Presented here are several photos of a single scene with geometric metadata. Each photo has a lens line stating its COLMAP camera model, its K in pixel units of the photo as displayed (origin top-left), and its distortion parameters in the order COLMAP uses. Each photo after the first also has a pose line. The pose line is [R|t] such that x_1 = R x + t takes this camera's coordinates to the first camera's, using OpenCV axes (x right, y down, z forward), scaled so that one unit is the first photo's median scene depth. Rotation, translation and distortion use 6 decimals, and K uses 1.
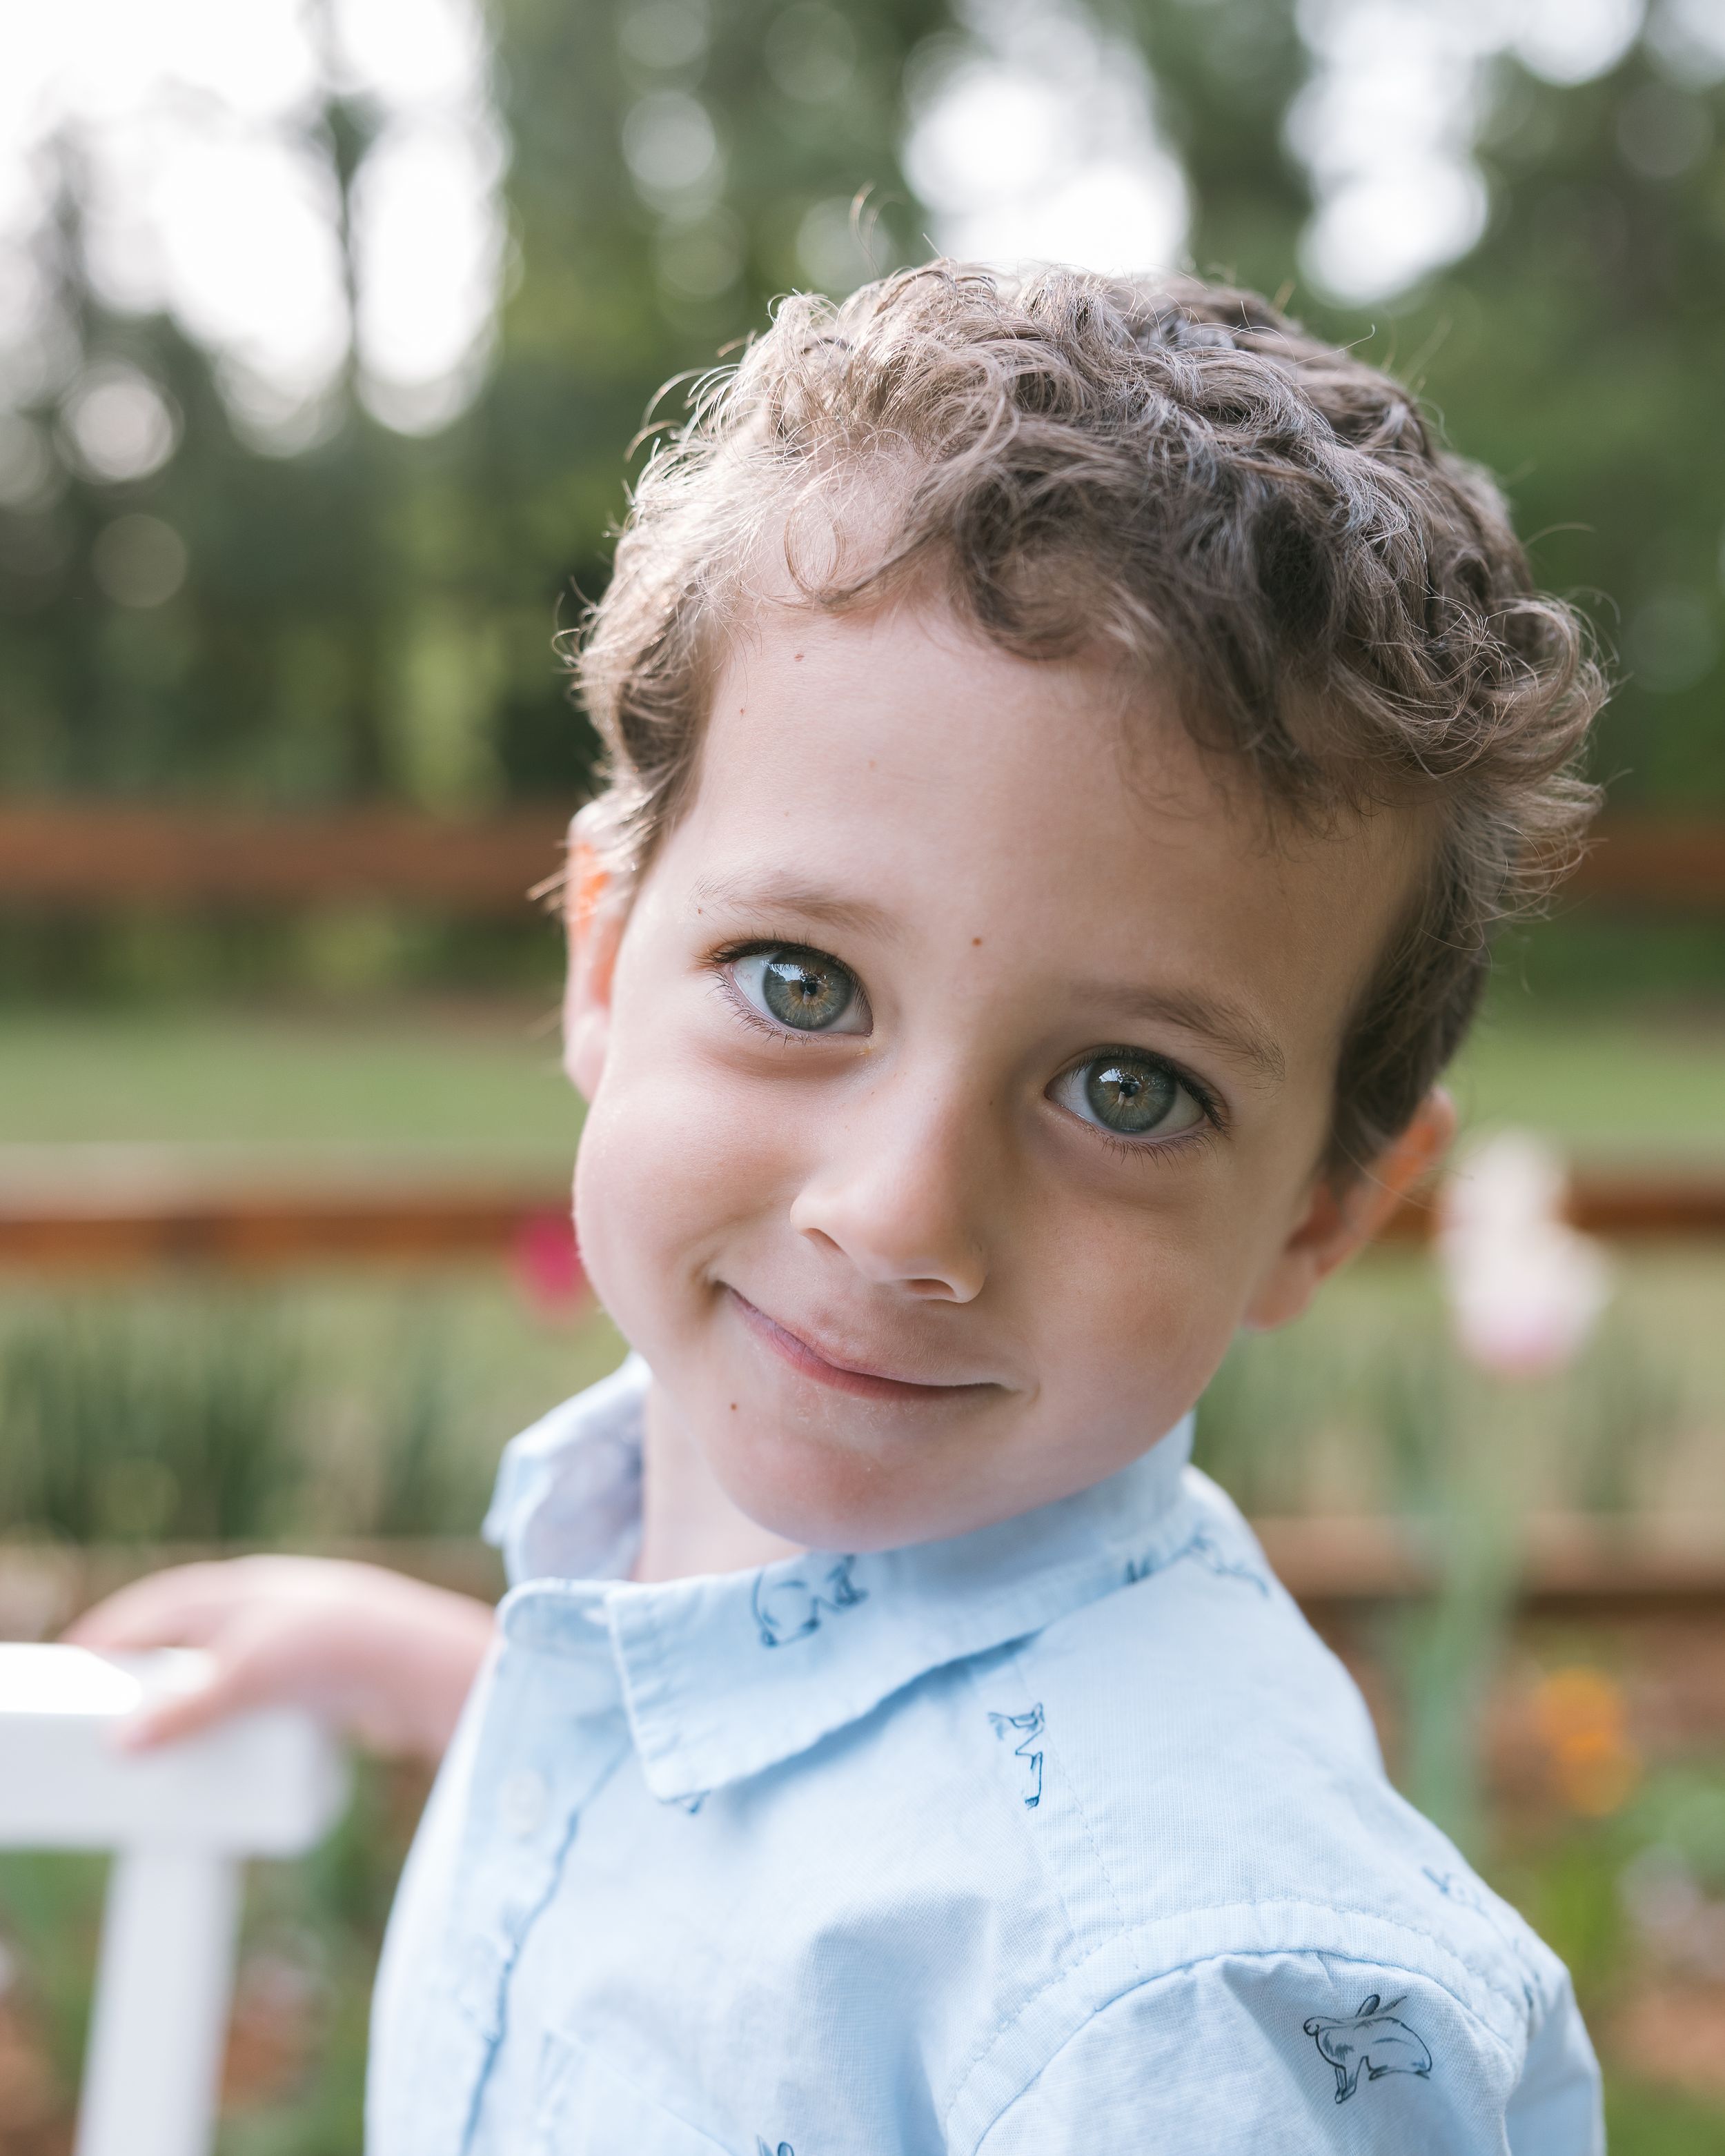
lens RADIAL K [[2230.9, 0, 862.5], [0, 2230.9, 1078.0], [0, 0, 1]] dist [-0.001913, -0.003288]
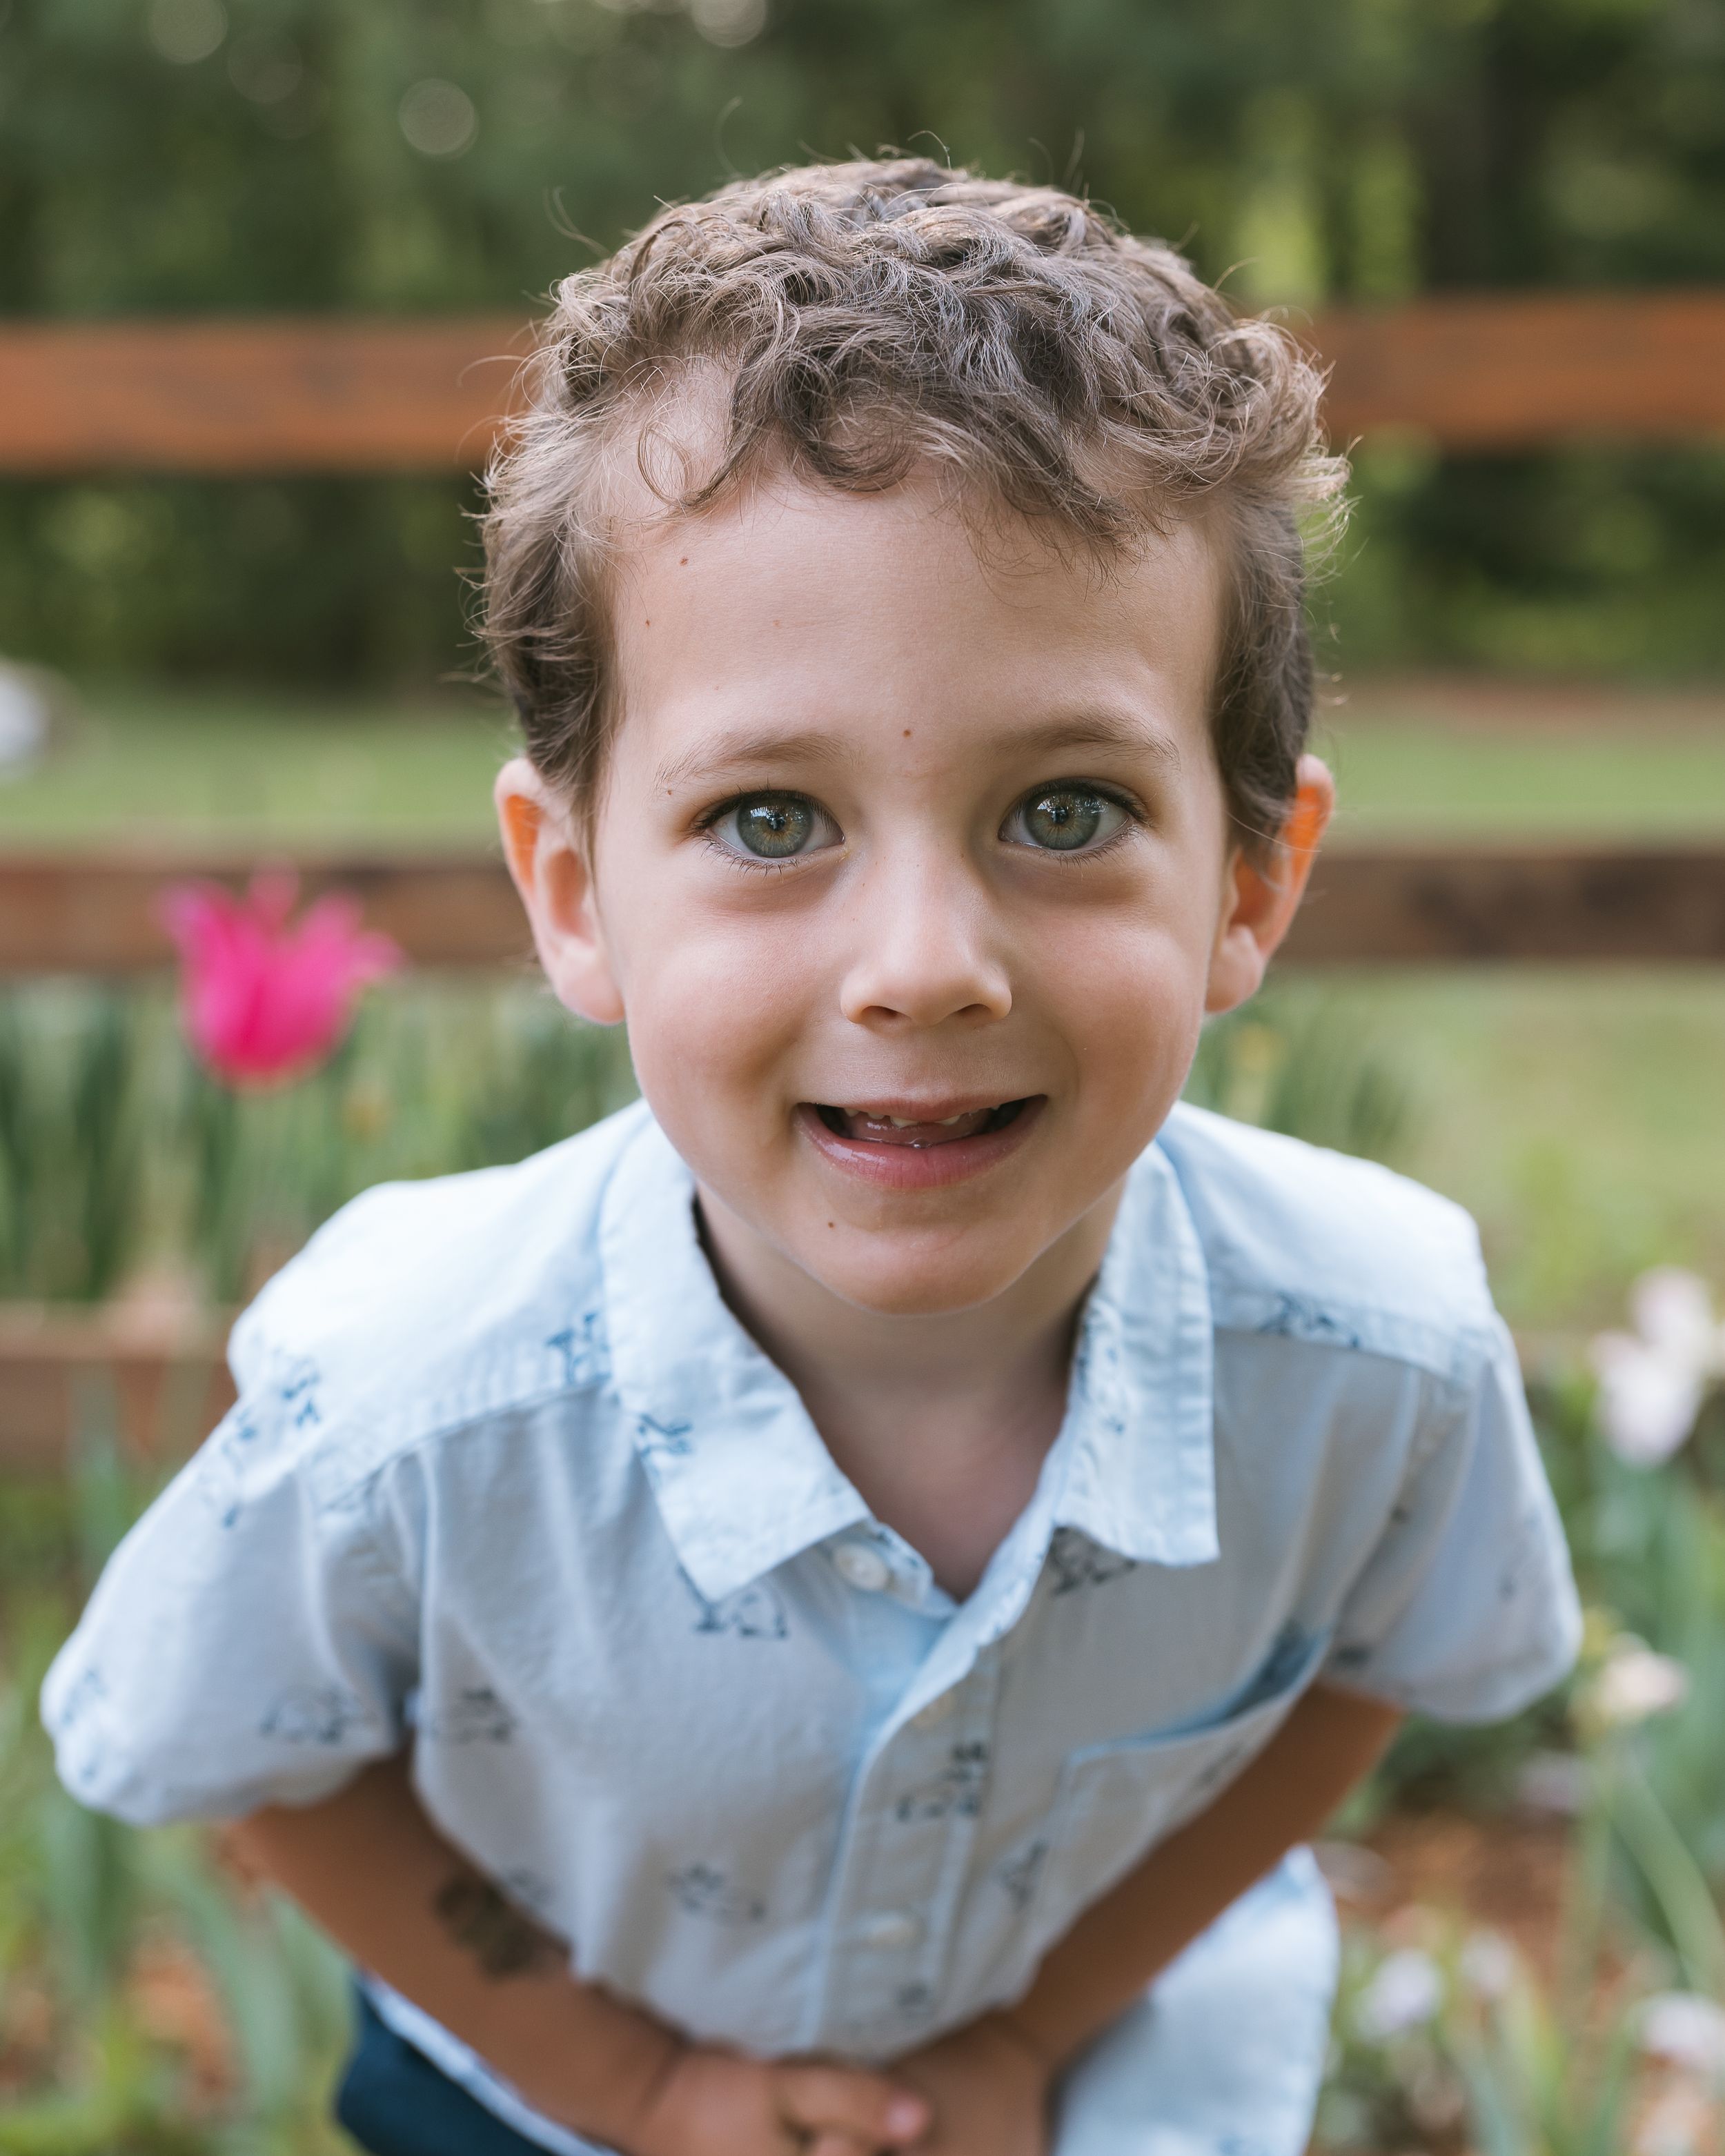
lens RADIAL K [[3147.8, 0, 862.5], [0, 3147.8, 1078.0], [0, 0, 1]] dist [0.403790, -3.640137]
pose [[0.939169, -0.326776, 0.105732, -0.210004], [0.333038, 0.941701, -0.047792, 0.188367], [-0.083951, 0.080098, 0.993246, -0.678840]]
